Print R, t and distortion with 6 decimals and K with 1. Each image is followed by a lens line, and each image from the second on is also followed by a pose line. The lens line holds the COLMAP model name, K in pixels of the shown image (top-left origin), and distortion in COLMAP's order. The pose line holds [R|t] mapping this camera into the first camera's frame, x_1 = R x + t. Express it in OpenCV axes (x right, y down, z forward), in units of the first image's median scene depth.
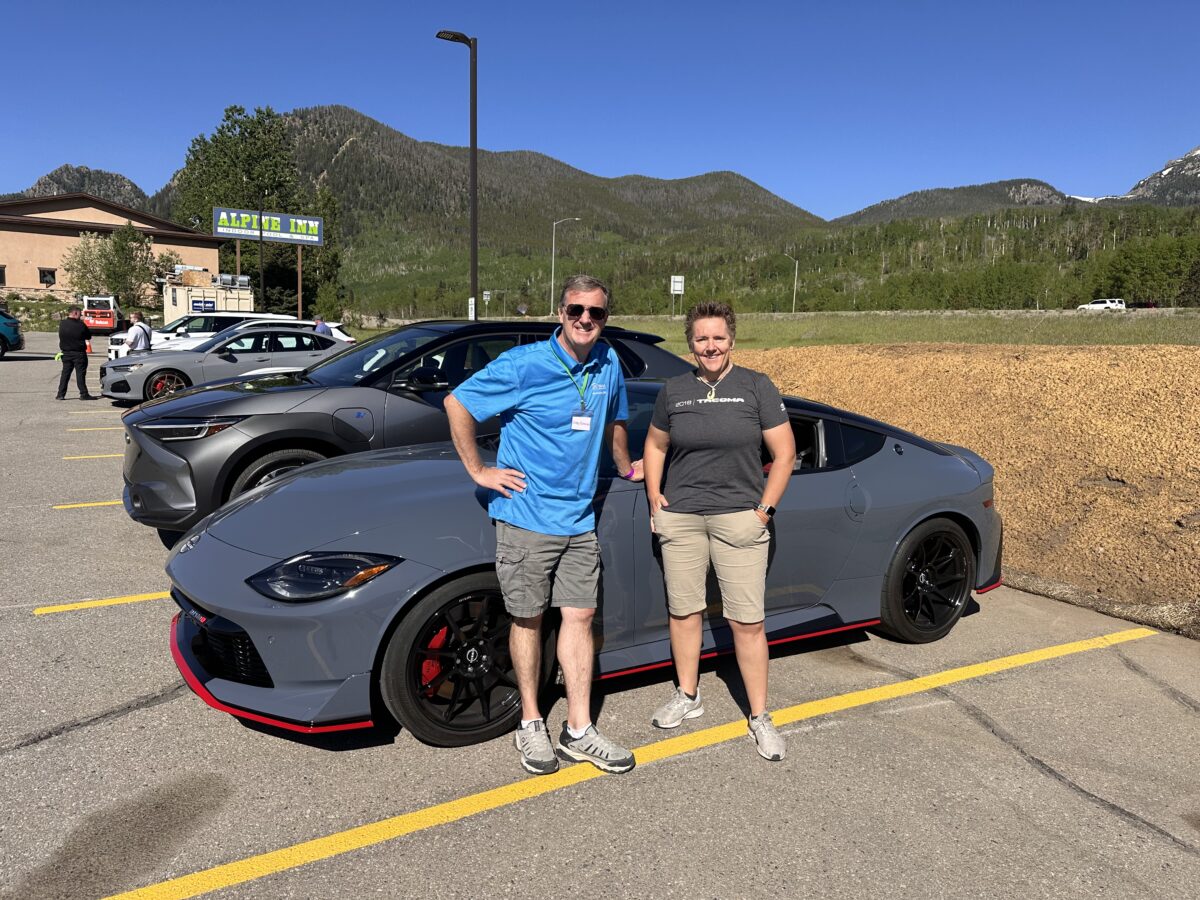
lens RADIAL K [[851.6, 0, 600.0], [0, 851.6, 450.0], [0, 0, 1]] dist [0.126475, -0.243690]
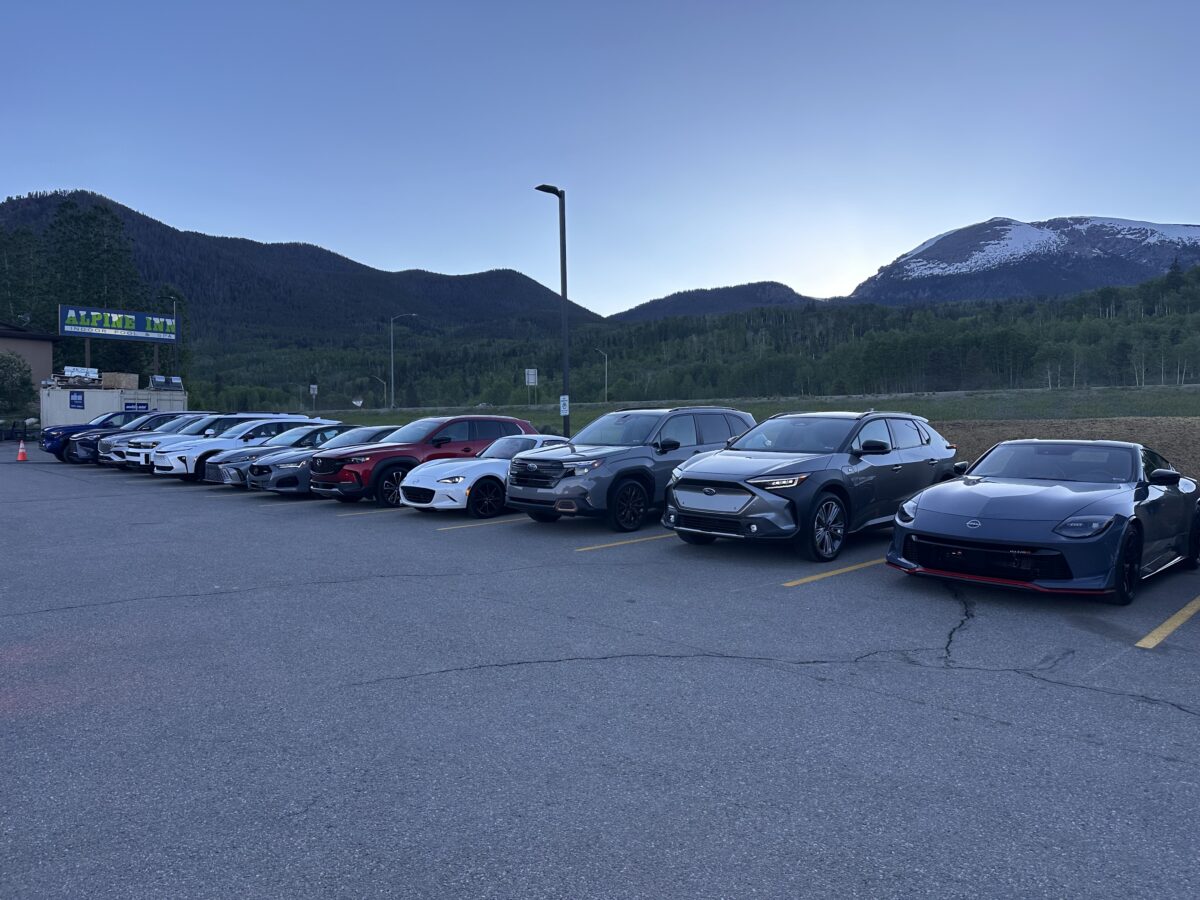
lens RADIAL K [[851.6, 0, 600.0], [0, 851.6, 450.0], [0, 0, 1]] dist [0.126475, -0.243690]
pose [[0.965729, -0.034917, 0.257193, -0.118140], [0.061048, 0.993668, -0.094326, 0.003471], [-0.252271, 0.106794, 0.961746, -0.043620]]
